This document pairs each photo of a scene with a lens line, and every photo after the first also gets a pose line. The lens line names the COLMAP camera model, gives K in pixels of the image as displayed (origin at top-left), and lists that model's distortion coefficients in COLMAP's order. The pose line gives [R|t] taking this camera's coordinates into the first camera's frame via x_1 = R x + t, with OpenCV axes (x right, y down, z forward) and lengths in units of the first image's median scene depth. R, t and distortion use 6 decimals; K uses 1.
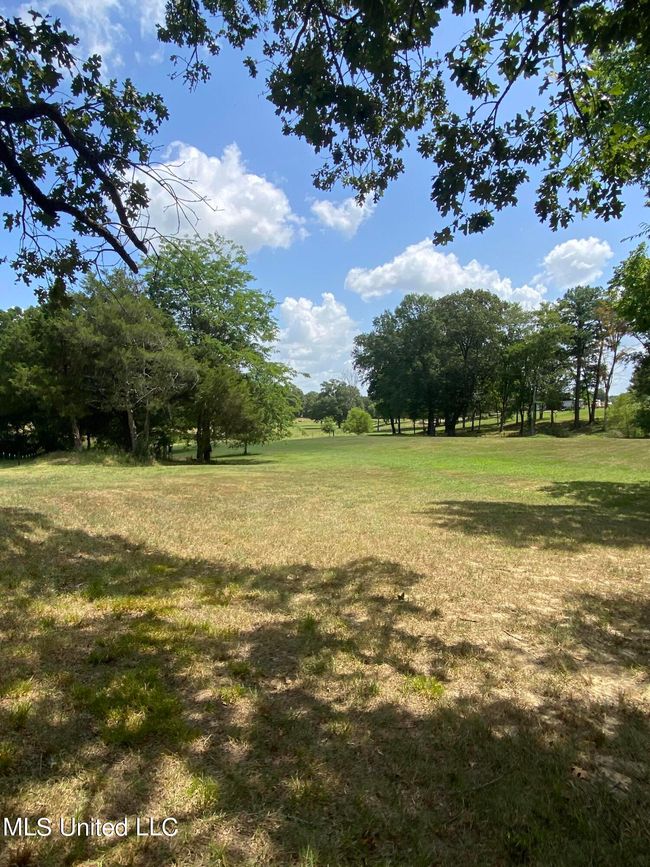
lens RADIAL K [[452.8, 0, 315.9], [0, 452.8, 446.2], [0, 0, 1]] dist [-0.030542, -0.009534]
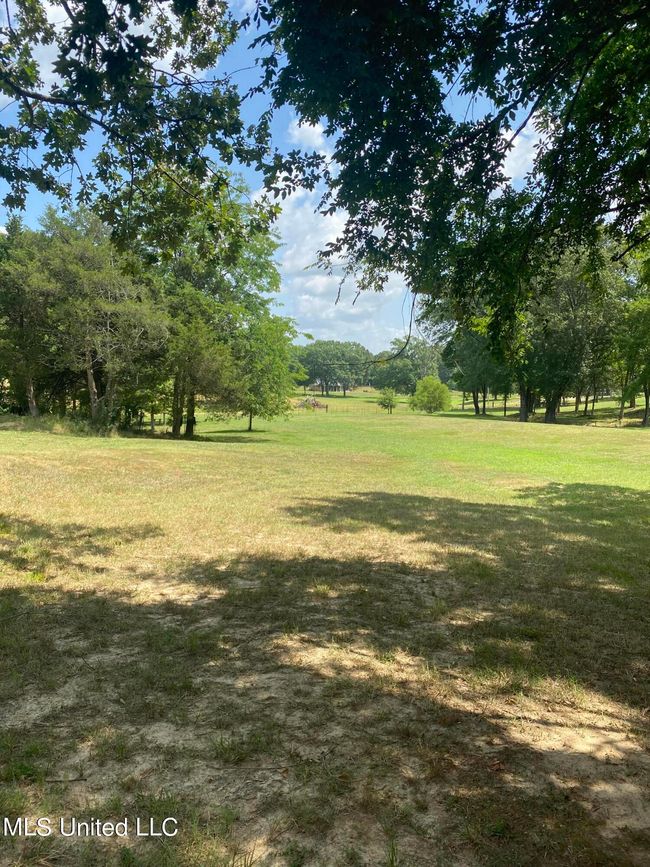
lens RADIAL K [[628.6, 0, 330.8], [0, 628.6, 428.3], [0, 0, 1]] dist [-0.034934, -0.003161]
pose [[0.992755, 0.053015, -0.107826, 0.506501], [-0.052490, 0.998592, 0.007702, -0.011799], [0.108083, -0.001987, 0.994140, -0.358717]]
